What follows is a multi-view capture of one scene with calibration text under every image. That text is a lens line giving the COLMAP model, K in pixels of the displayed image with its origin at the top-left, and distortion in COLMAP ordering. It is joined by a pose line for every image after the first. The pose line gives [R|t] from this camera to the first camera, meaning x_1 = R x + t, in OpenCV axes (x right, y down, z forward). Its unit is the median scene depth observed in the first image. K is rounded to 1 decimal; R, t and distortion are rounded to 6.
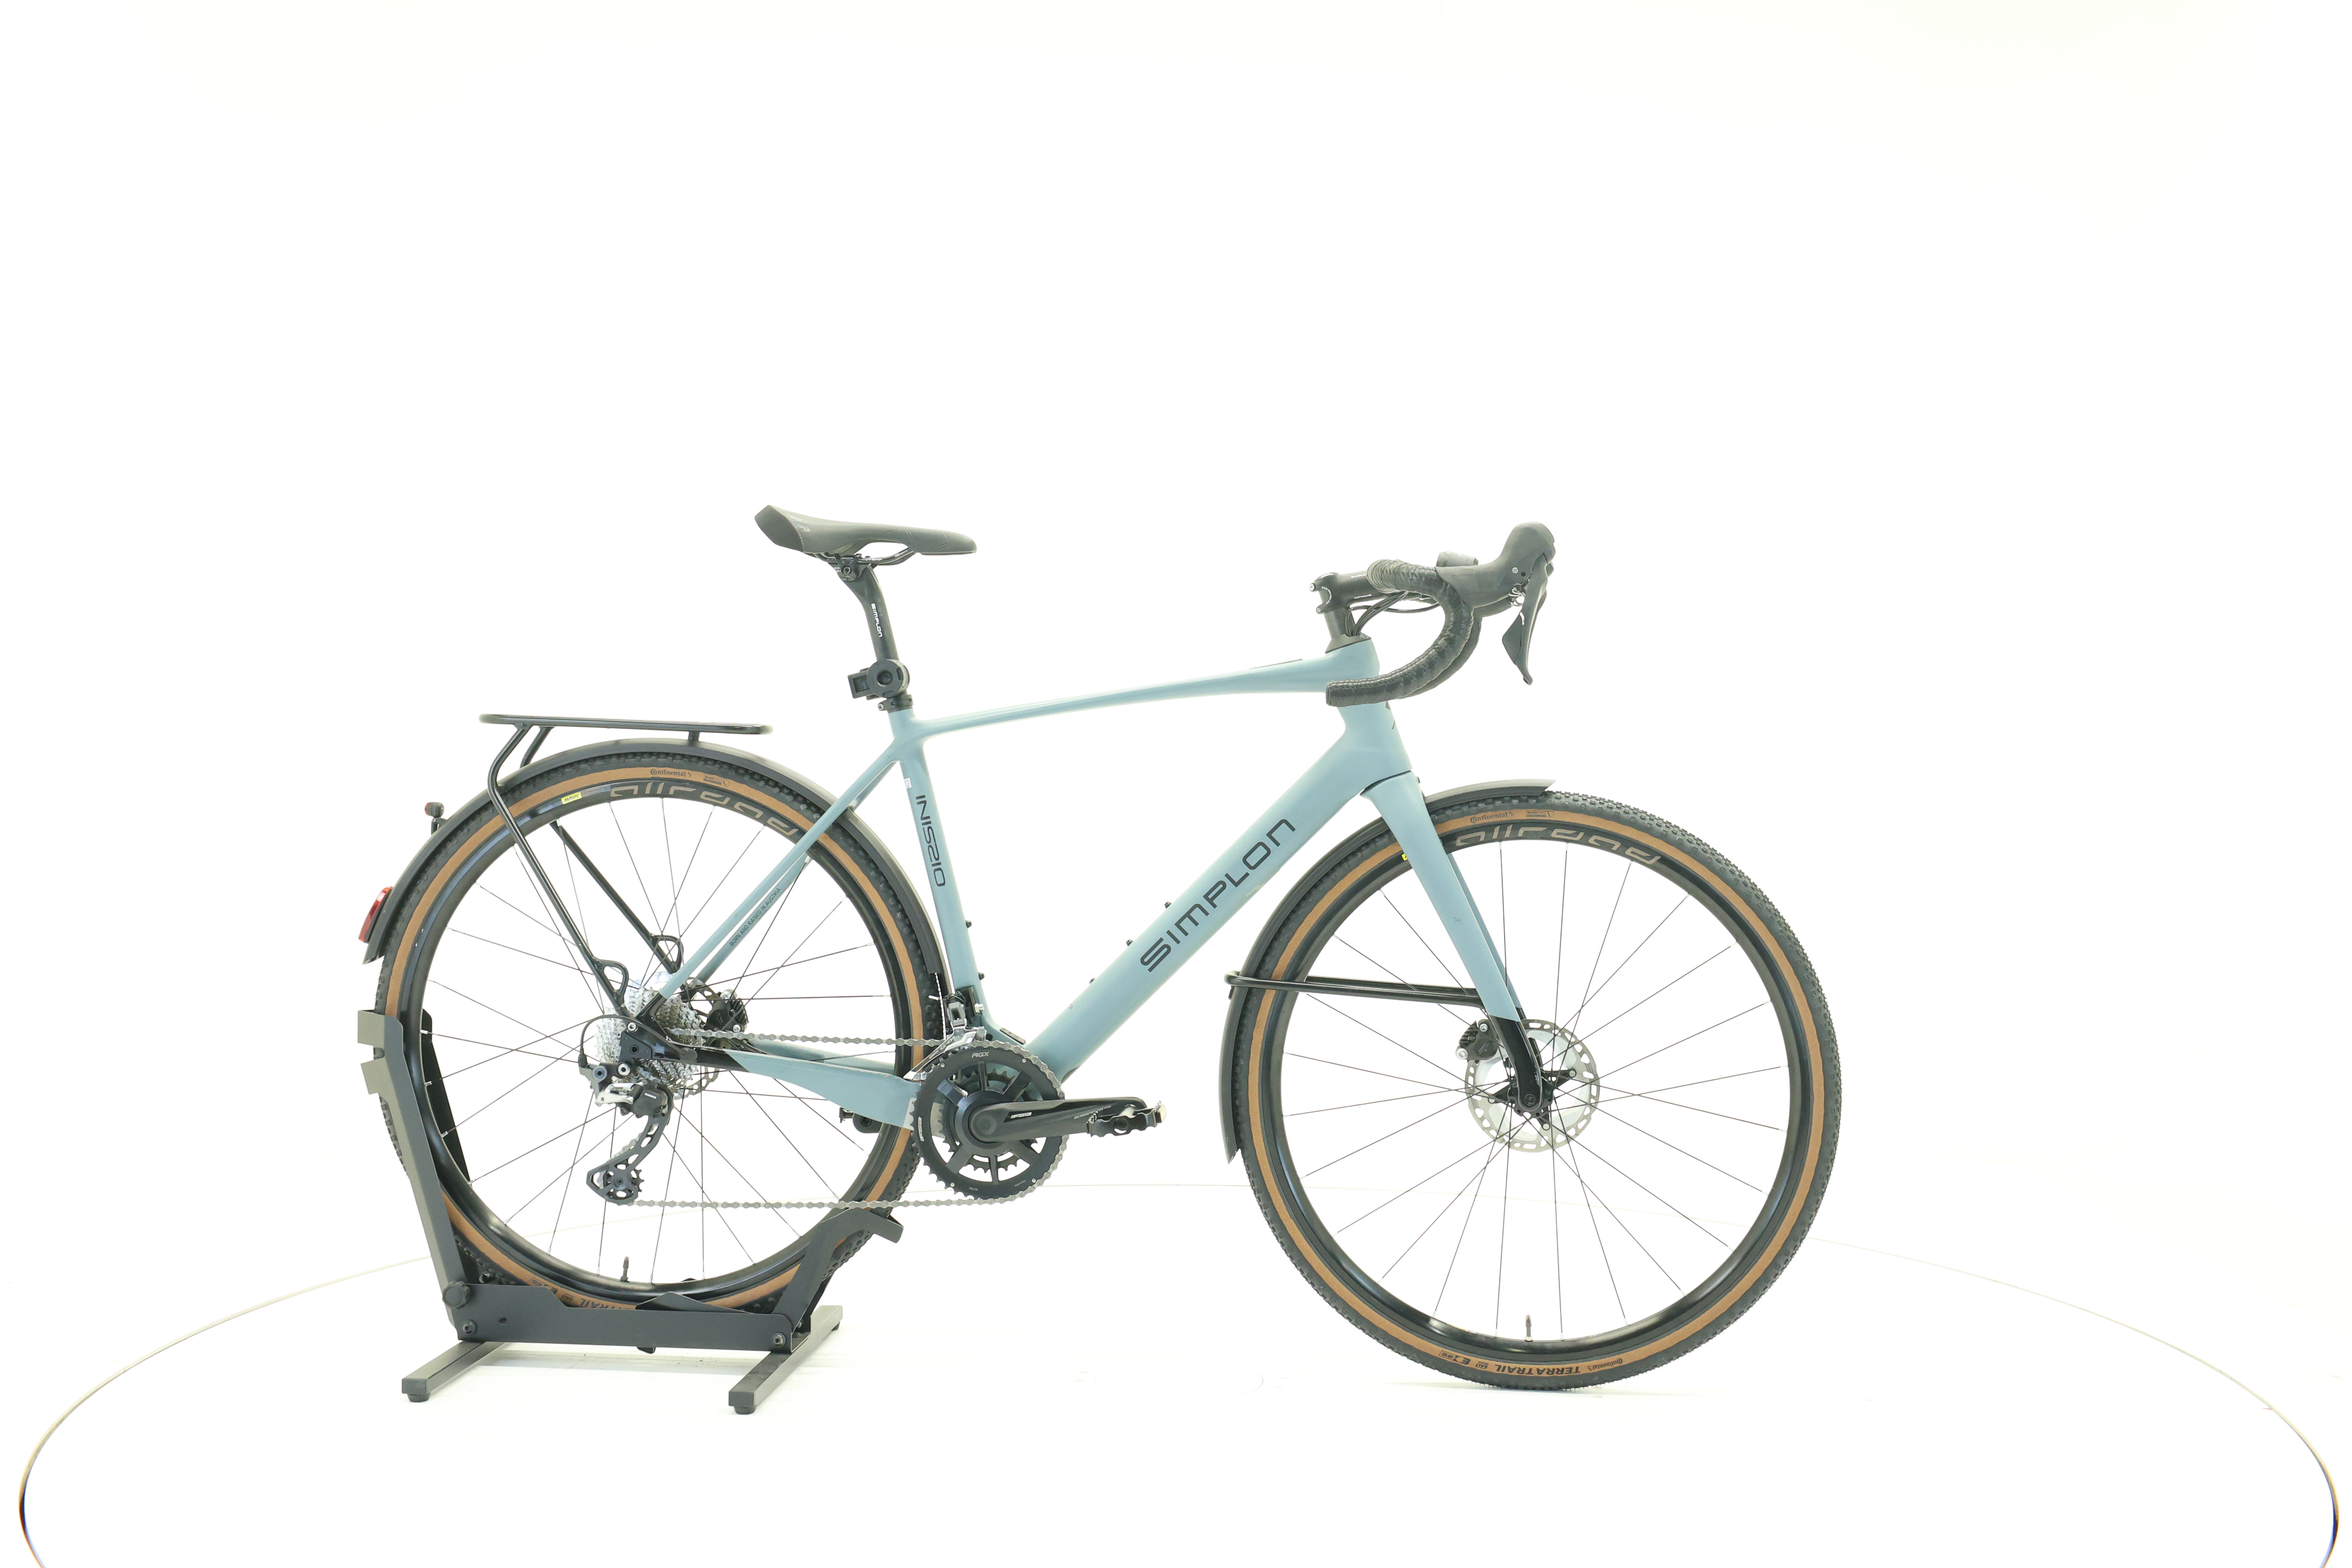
lens RADIAL K [[2475.8, 0, 1198.6], [0, 2475.8, 772.0], [0, 0, 1]] dist [-0.029420, 0.000000]
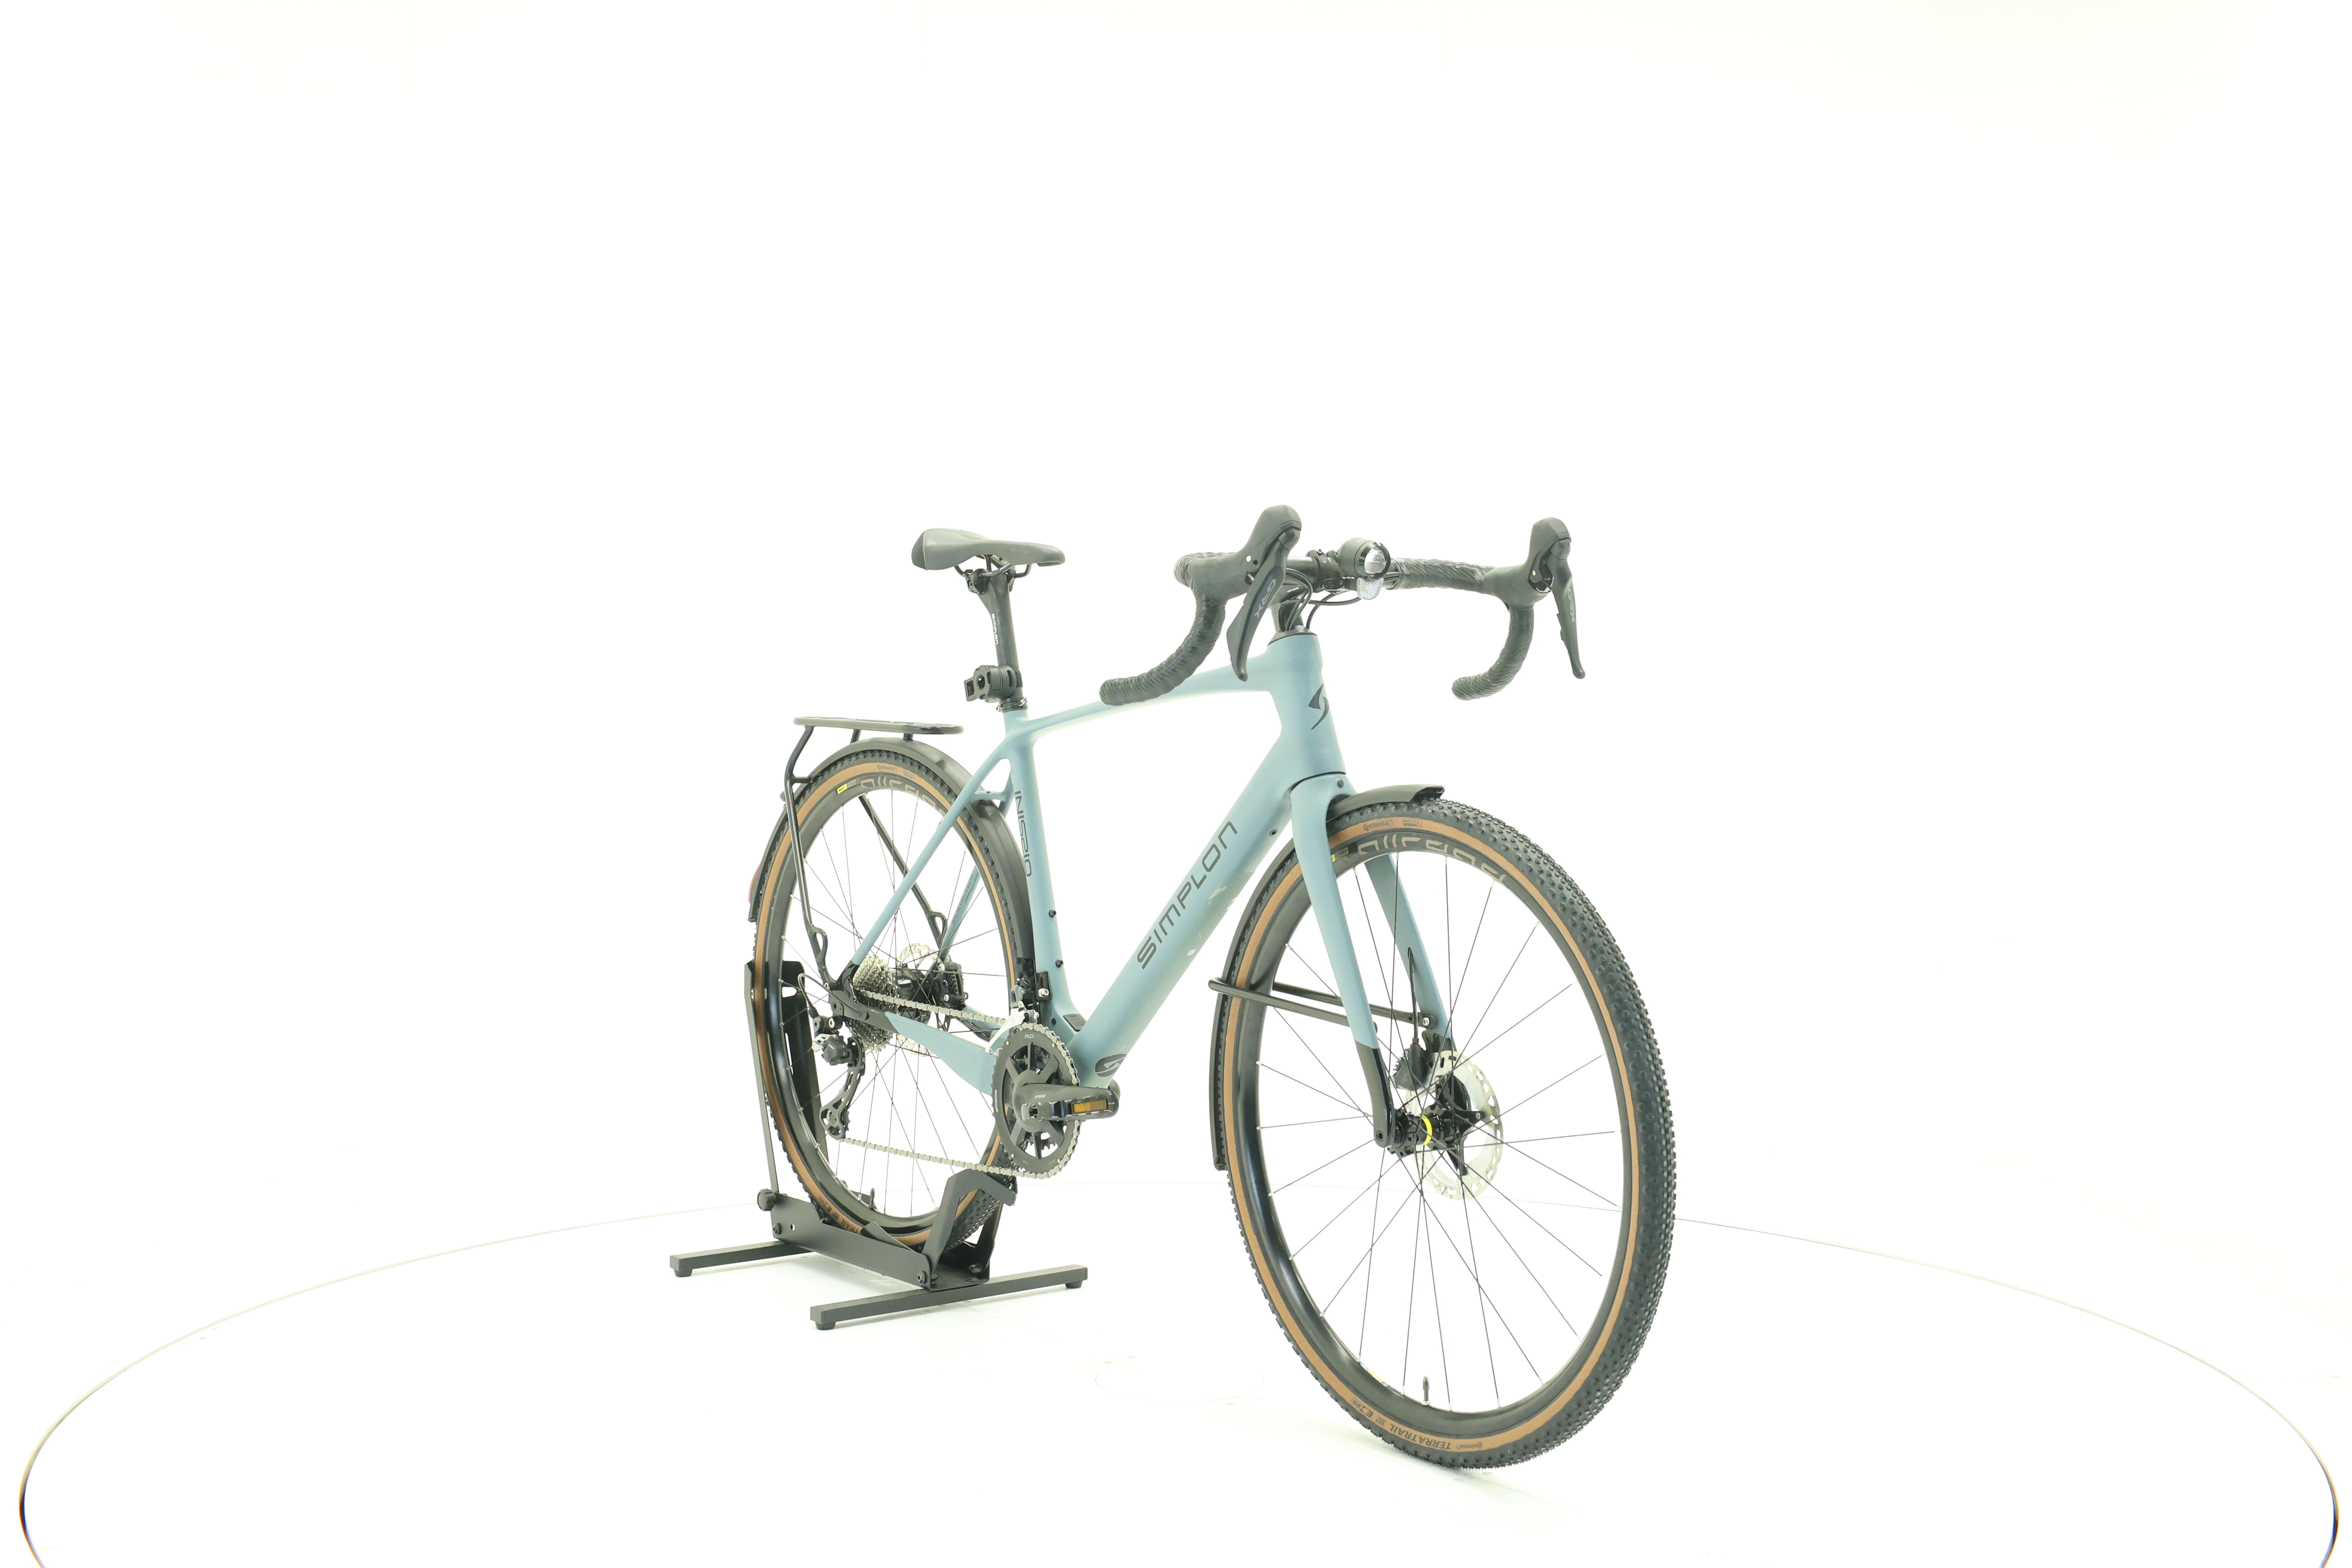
lens RADIAL K [[2475.8, 0, 1178.0], [0, 2475.8, 776.4], [0, 0, 1]] dist [-0.029420, 0.000000]
pose [[0.708604, 0.013293, -0.705481, 0.696597], [-0.015131, 0.999879, 0.003642, -0.001940], [0.705444, 0.008094, 0.708720, 0.289803]]
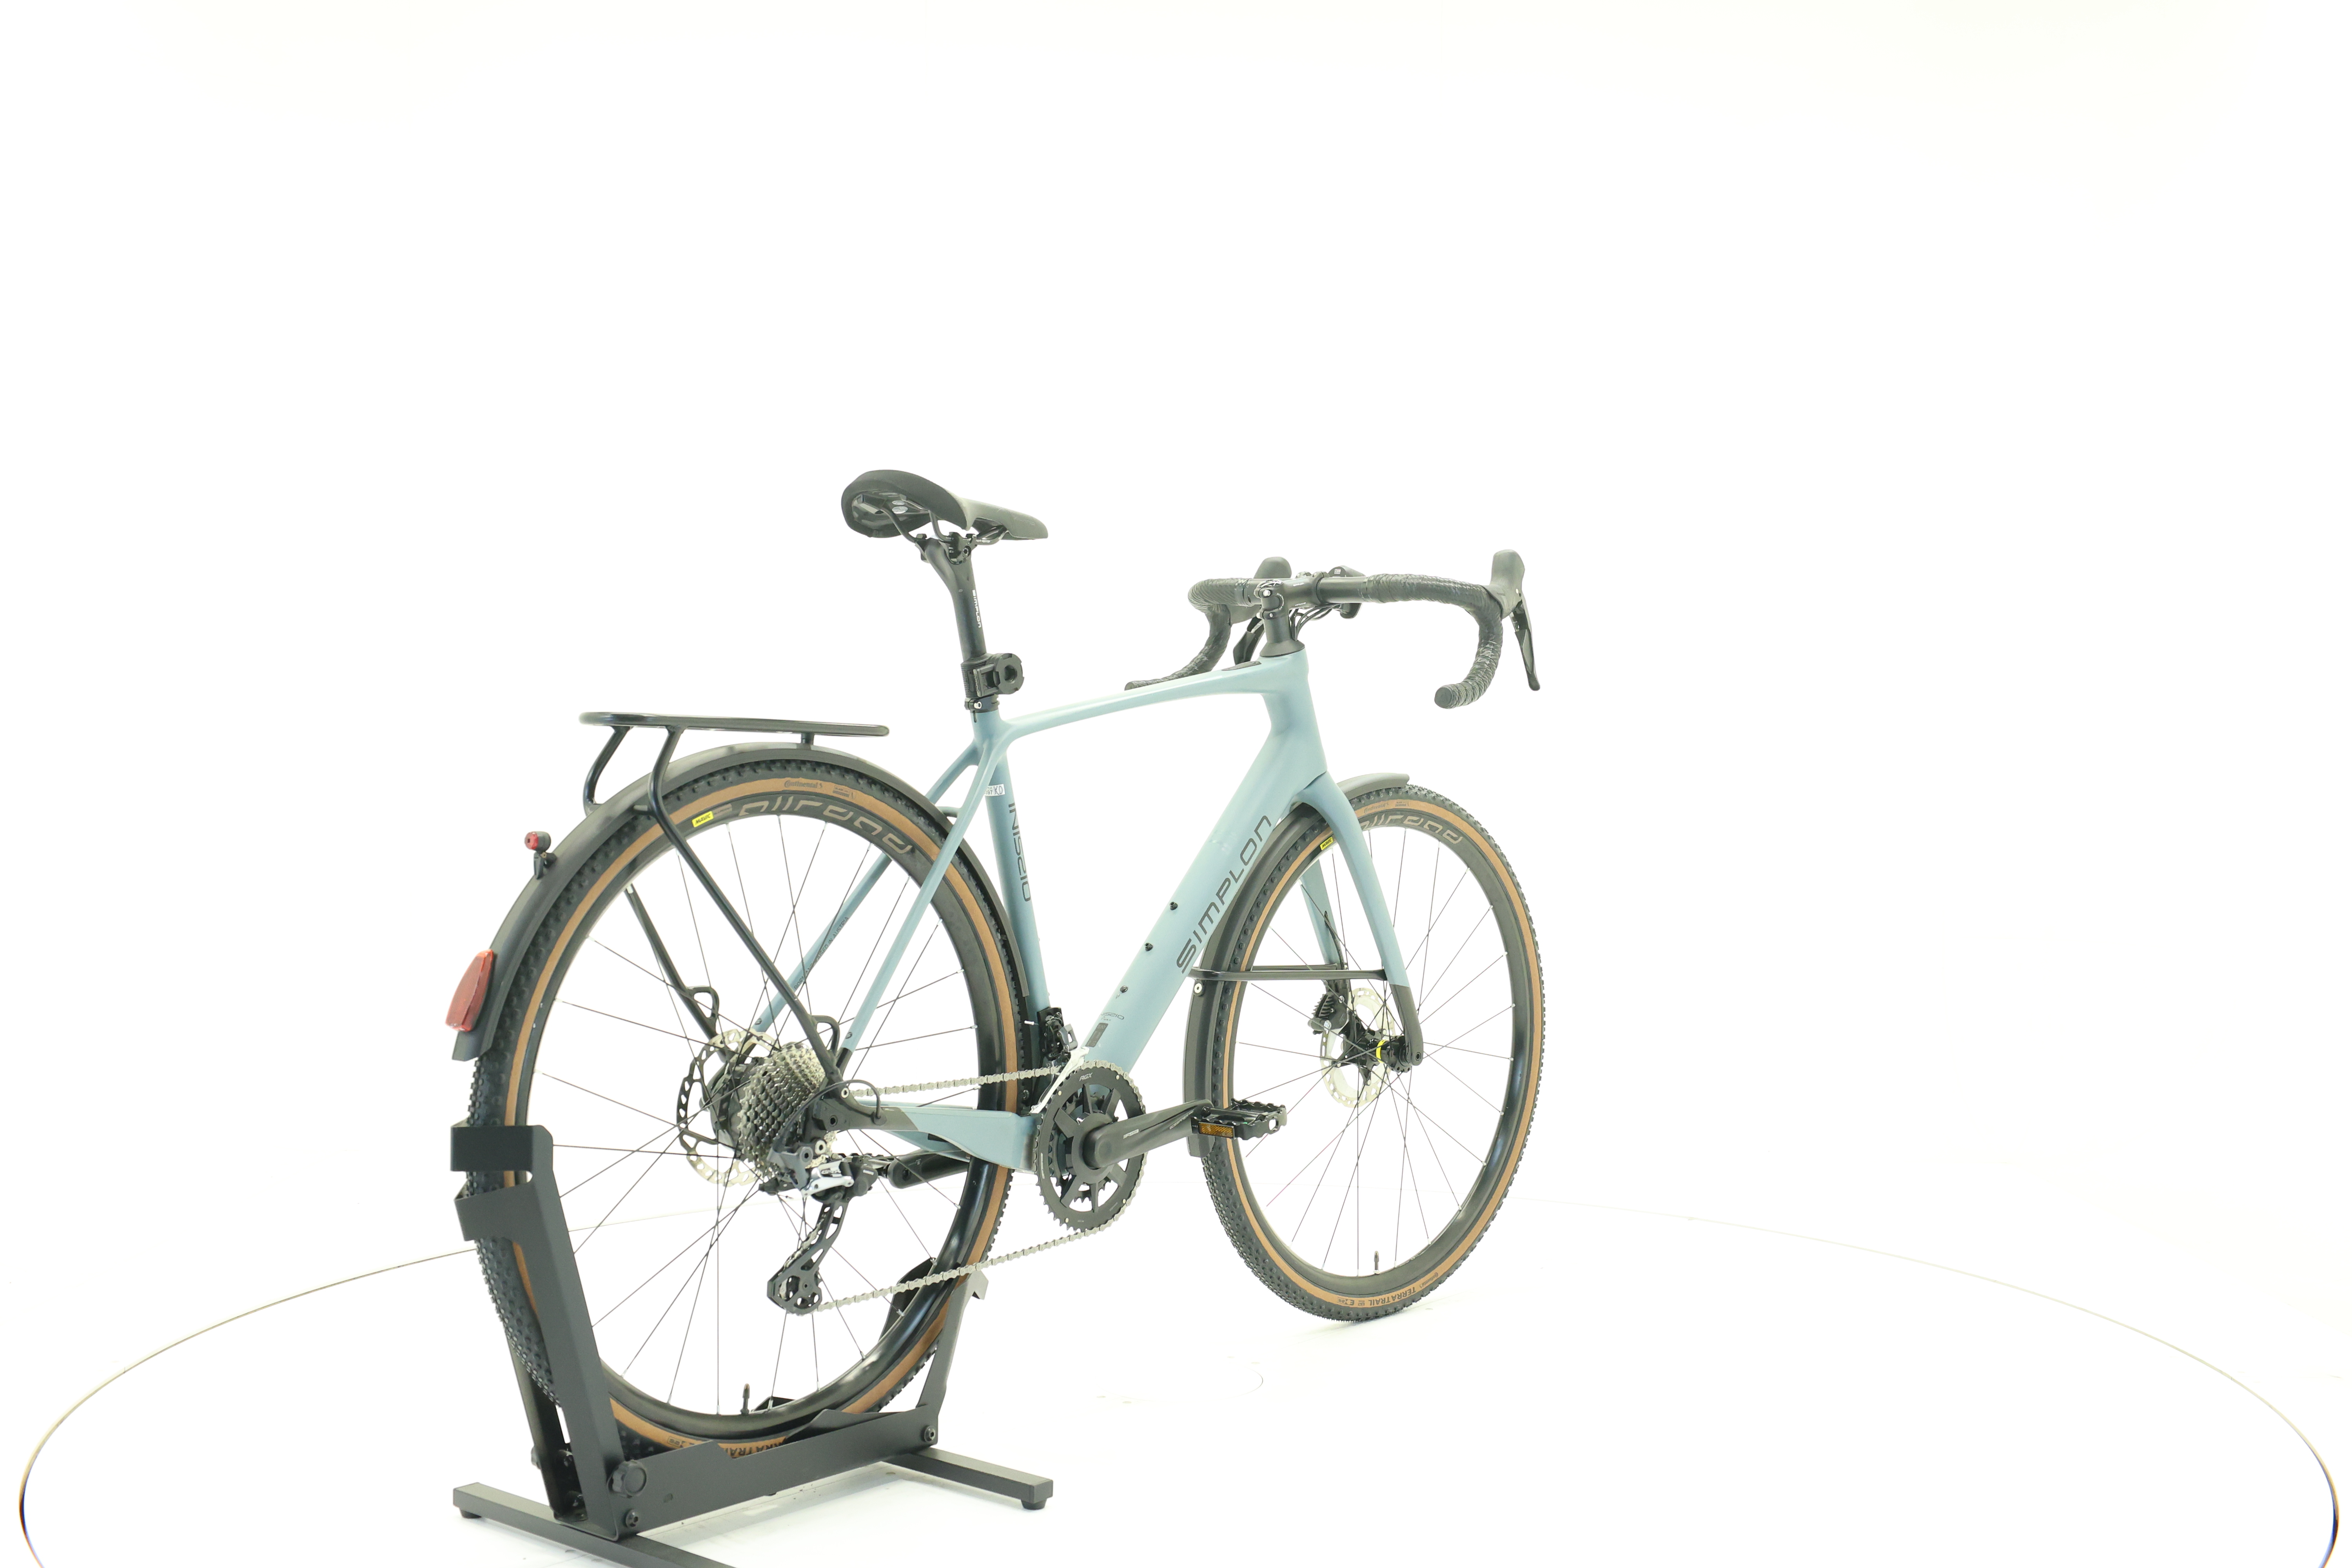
lens RADIAL K [[2475.8, 0, 1168.0], [0, 2475.8, 787.1], [0, 0, 1]] dist [-0.029420, 0.000000]
pose [[0.571204, -0.022105, 0.820511, -0.828077], [0.016550, 0.999744, 0.015413, -0.009412], [-0.820641, 0.004775, 0.571424, 0.432867]]
